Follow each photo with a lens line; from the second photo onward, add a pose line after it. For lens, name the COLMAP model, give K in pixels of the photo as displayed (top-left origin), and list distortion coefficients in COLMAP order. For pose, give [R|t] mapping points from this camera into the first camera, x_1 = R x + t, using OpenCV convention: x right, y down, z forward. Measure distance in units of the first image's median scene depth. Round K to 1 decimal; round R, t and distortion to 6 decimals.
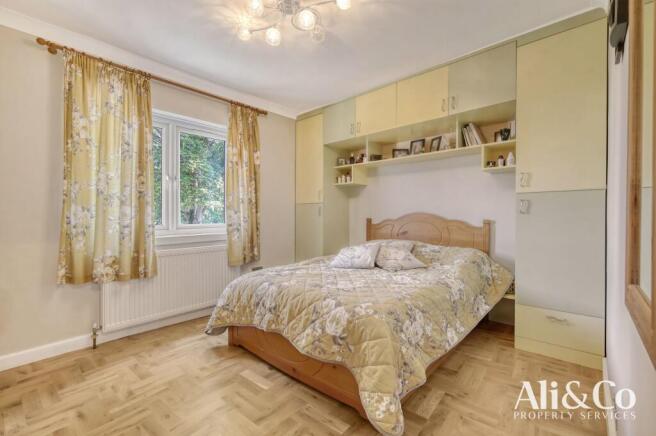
lens RADIAL K [[294.1, 0, 327.7], [0, 294.1, 217.0], [0, 0, 1]] dist [0.004390, 0.000862]
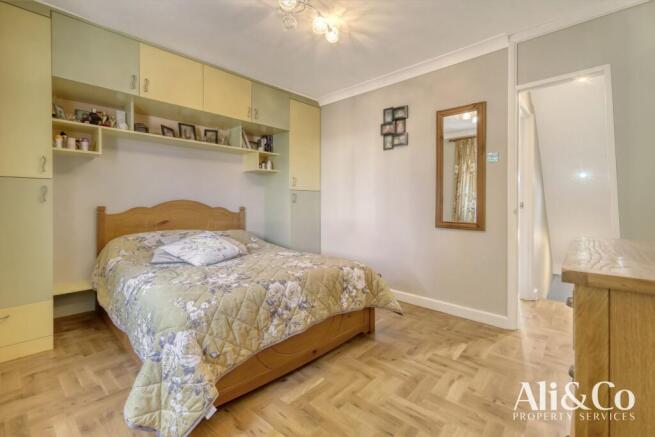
lens RADIAL K [[293.7, 0, 323.5], [0, 293.7, 205.3], [0, 0, 1]] dist [0.004390, 0.000862]
pose [[0.026271, -0.000656, 0.999655, -0.731260], [0.001443, 0.999999, 0.000618, 0.002912], [-0.999654, 0.001426, 0.026272, 0.601764]]
